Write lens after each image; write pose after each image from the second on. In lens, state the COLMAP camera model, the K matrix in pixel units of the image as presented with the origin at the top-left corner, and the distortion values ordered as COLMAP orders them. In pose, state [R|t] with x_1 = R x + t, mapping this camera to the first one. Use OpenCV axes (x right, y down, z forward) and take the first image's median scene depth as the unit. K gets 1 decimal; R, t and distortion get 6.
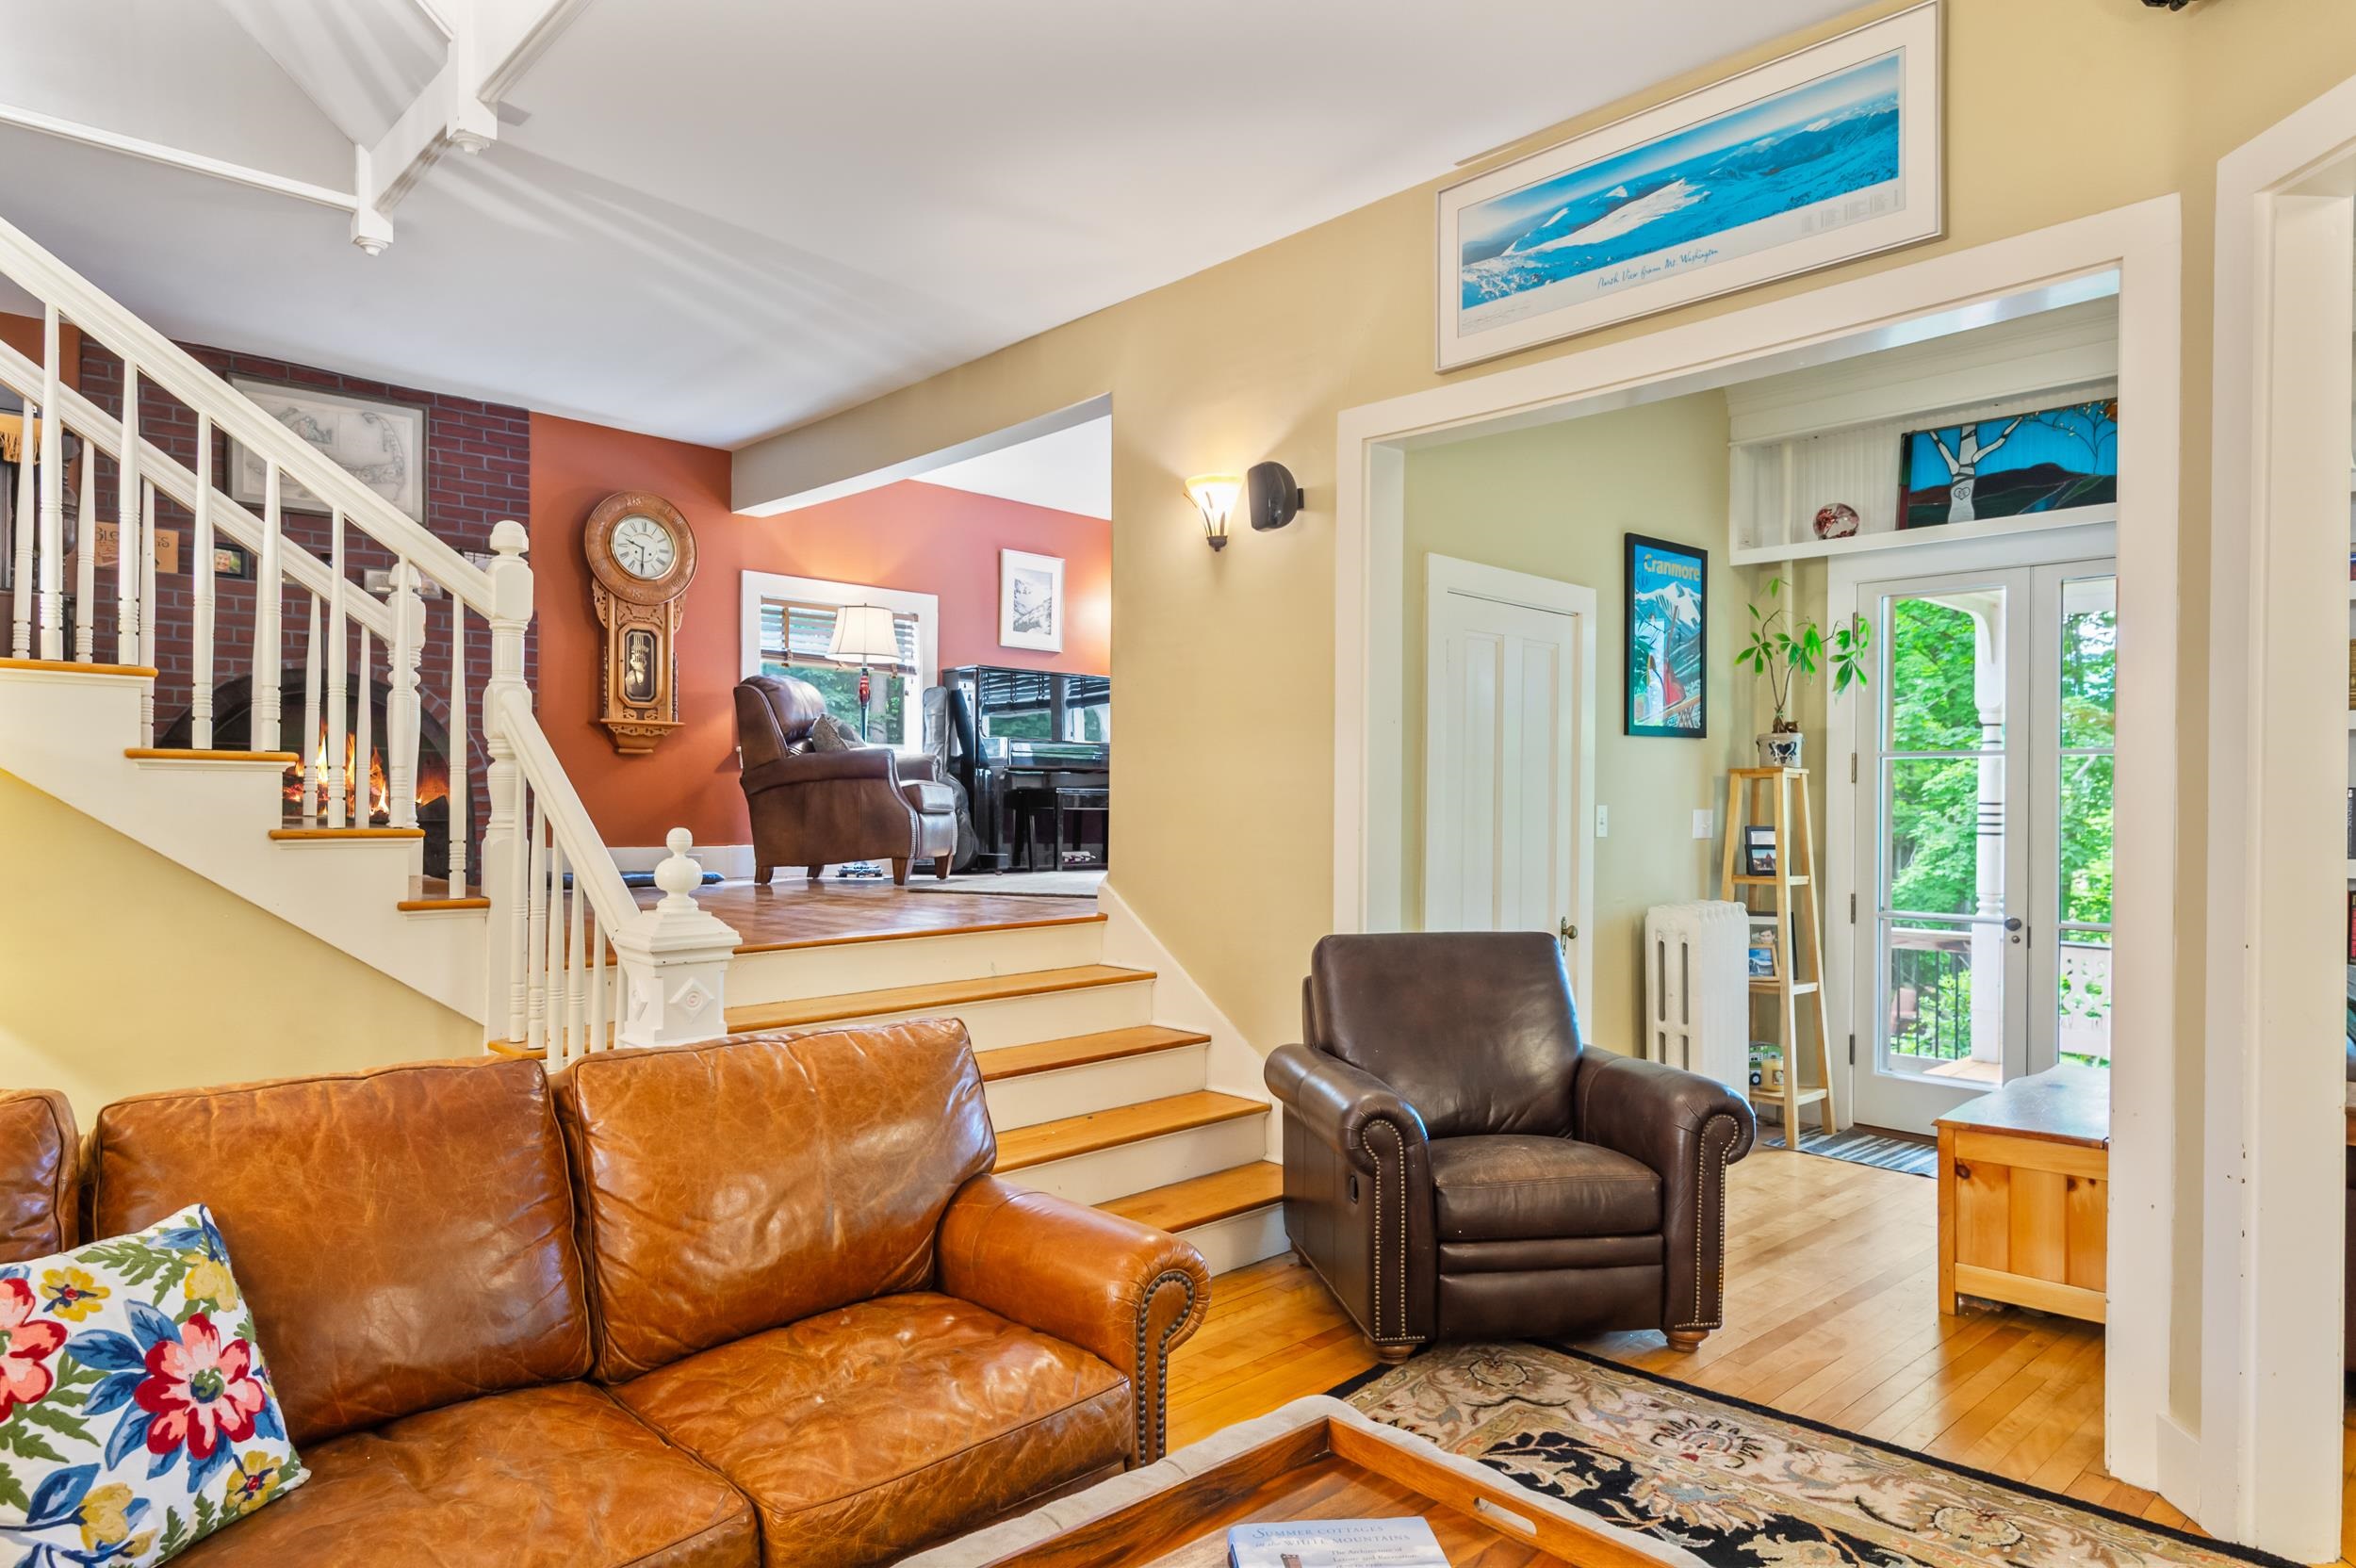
lens RADIAL K [[1387.6, 0, 1178.0], [0, 1387.6, 784.0], [0, 0, 1]] dist [0.003484, 0.000991]
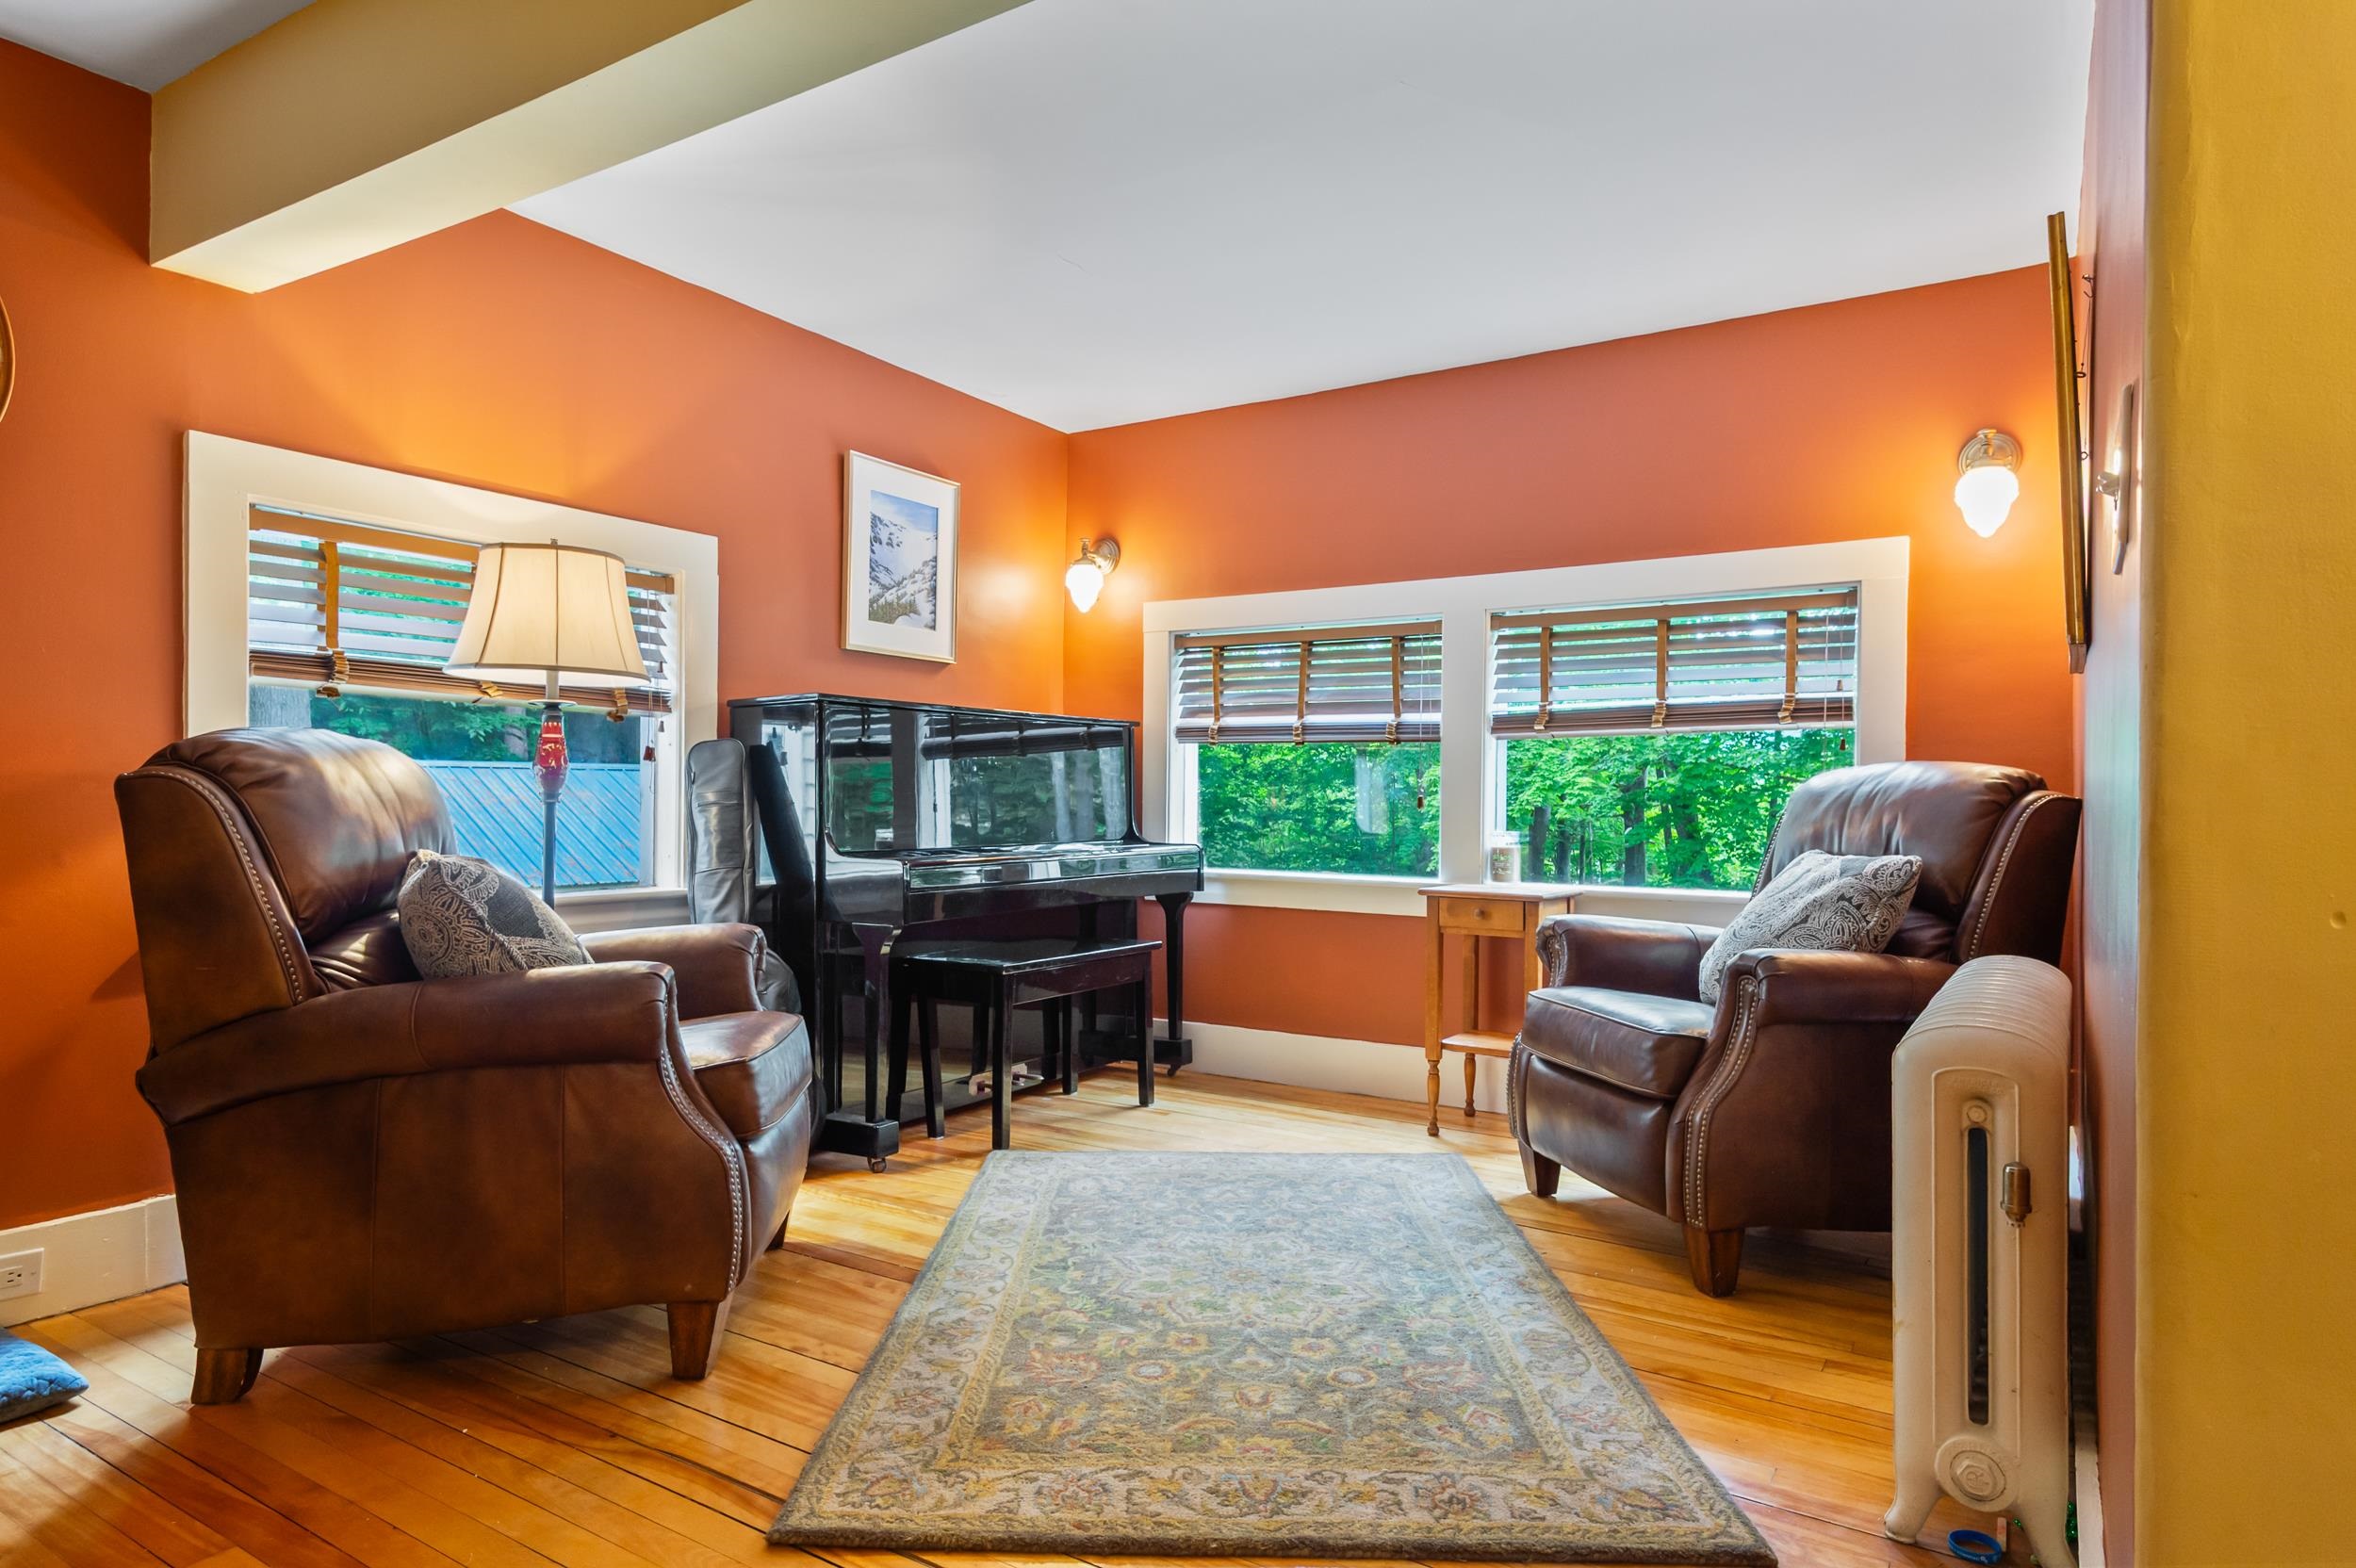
lens RADIAL K [[1311.9, 0, 1178.0], [0, 1311.9, 784.0], [0, 0, 1]] dist [0.004733, 0.000150]
pose [[0.965945, -0.000016, 0.258747, -0.154601], [-0.002560, 0.999950, 0.009618, -0.066133], [-0.258734, -0.009953, 0.965897, 0.606893]]
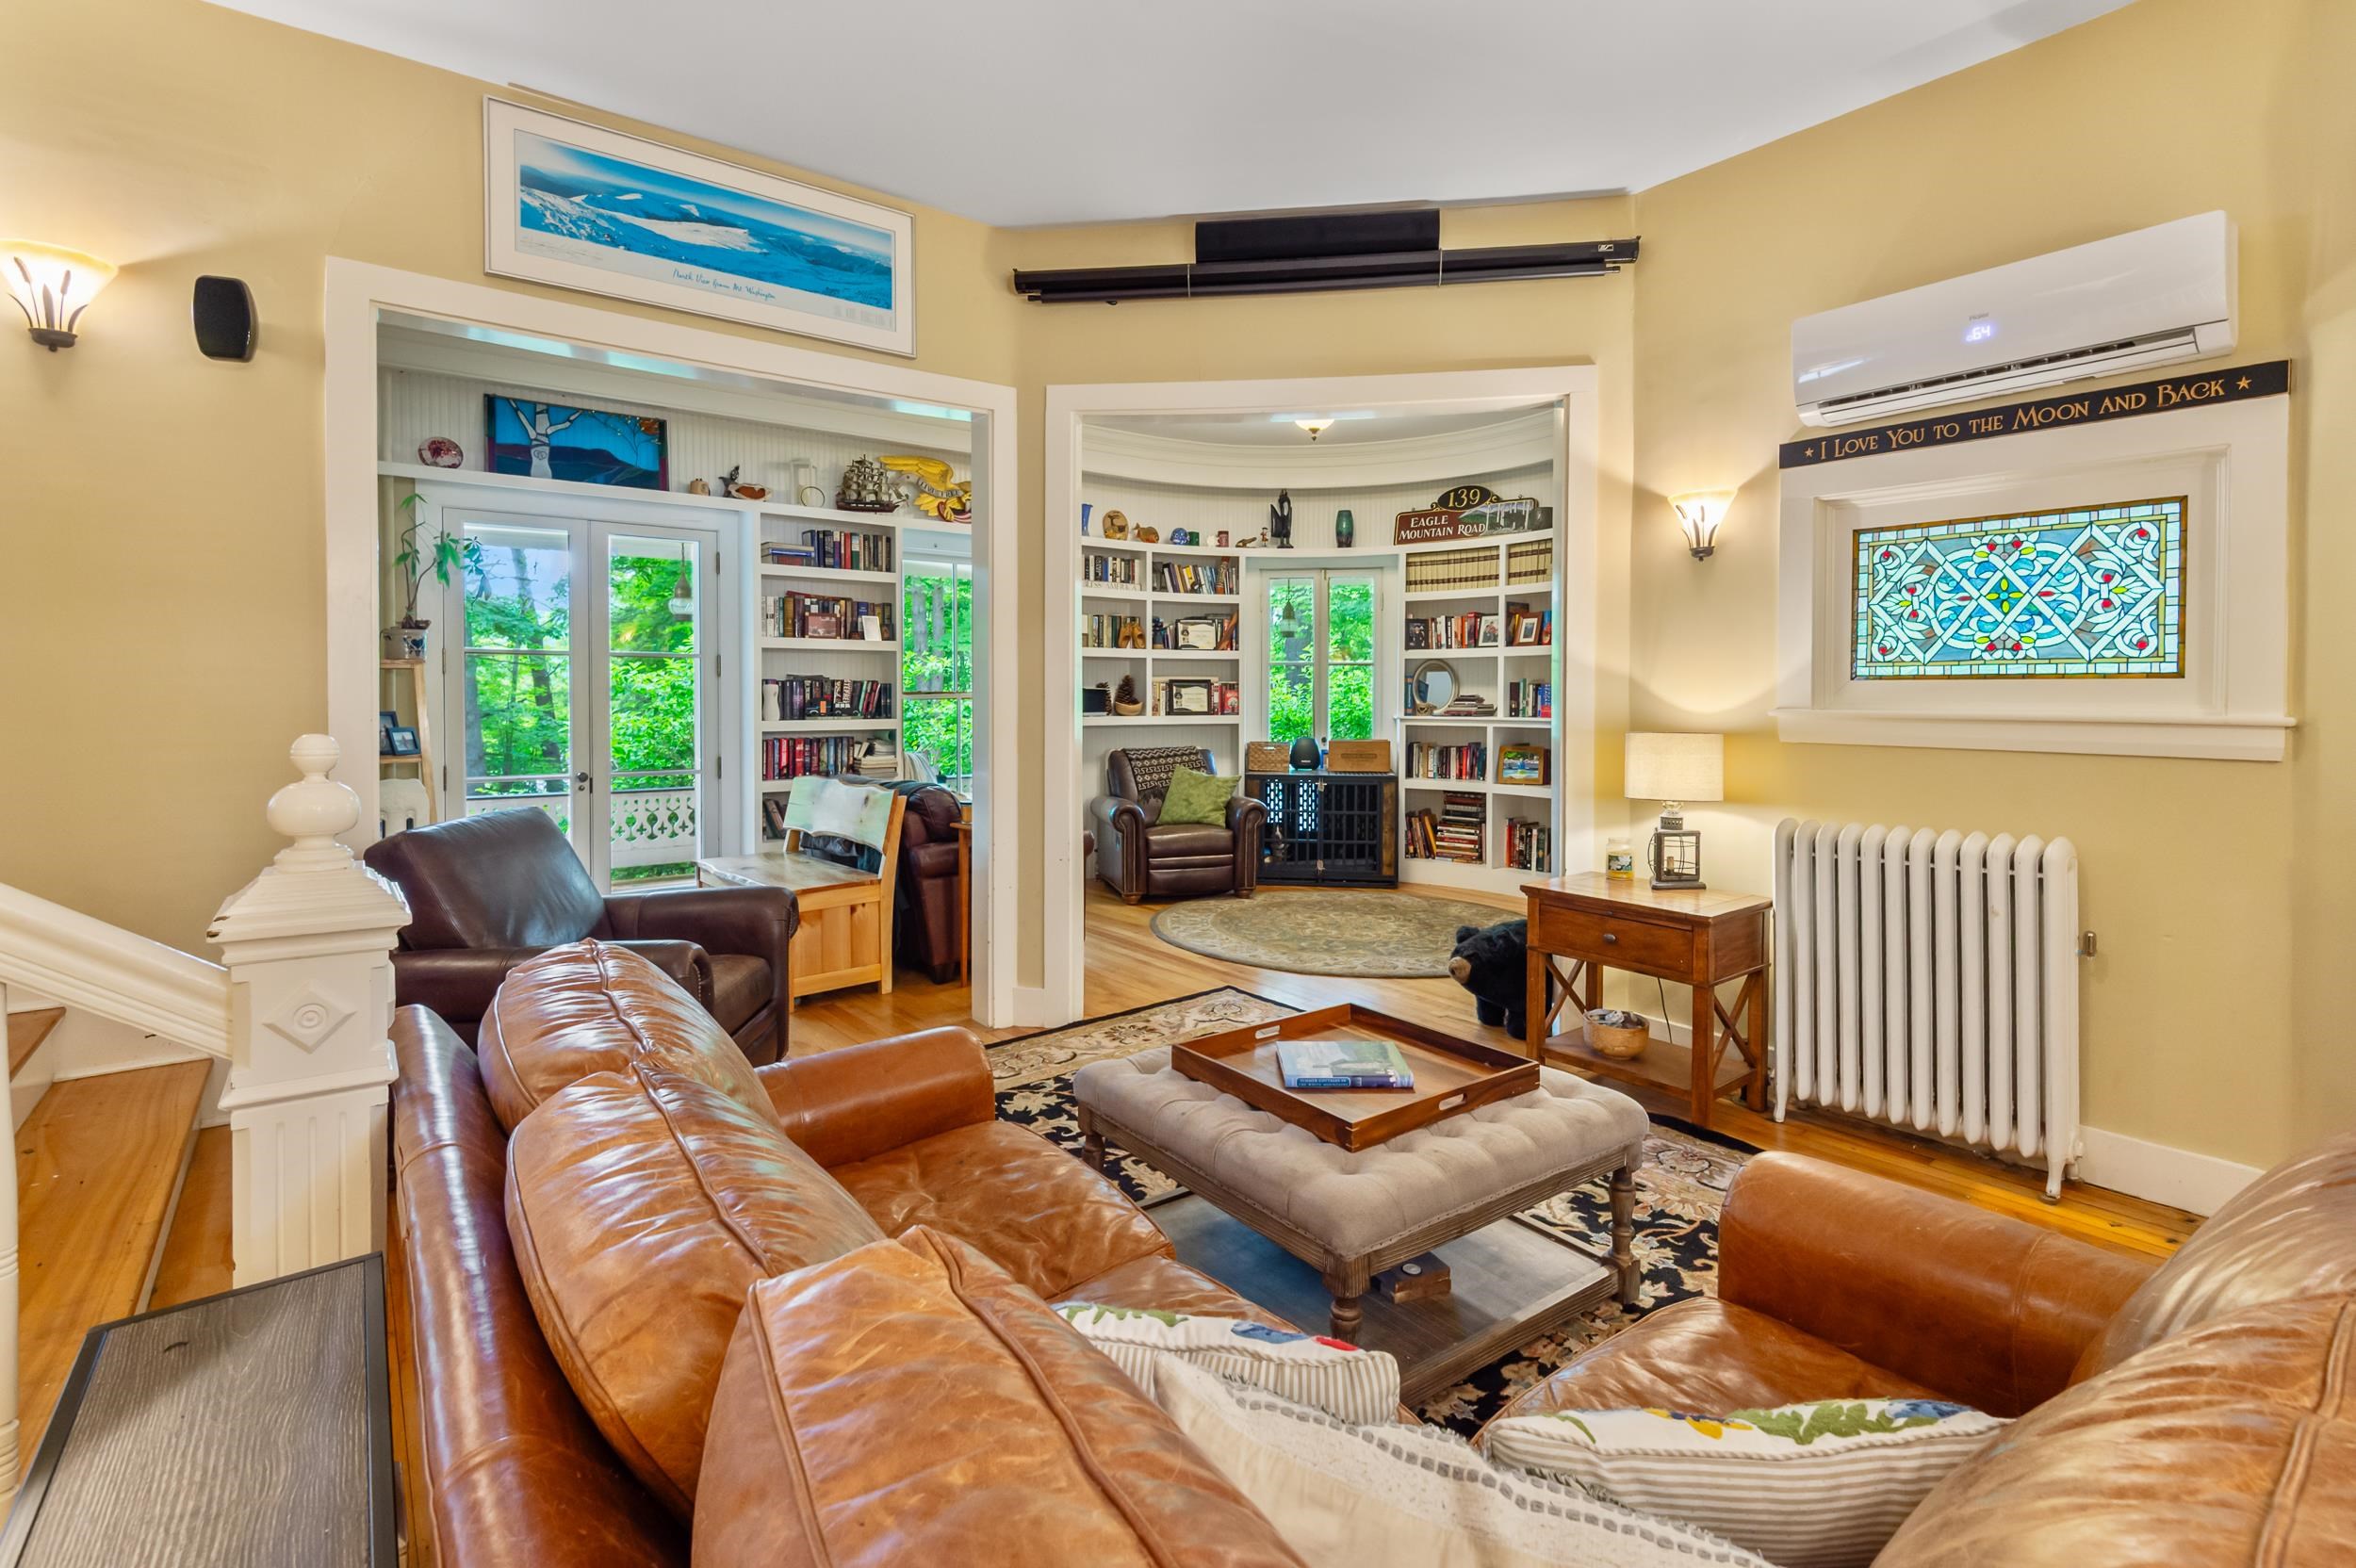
lens RADIAL K [[1088.7, 0, 1188.0], [0, 1088.7, 723.2], [0, 0, 1]] dist [-0.001275, -0.000607]
pose [[0.099486, -0.031926, 0.994527, -0.304437], [-0.010821, 0.999391, 0.033164, 0.002844], [-0.994980, -0.014061, 0.099080, 0.209931]]
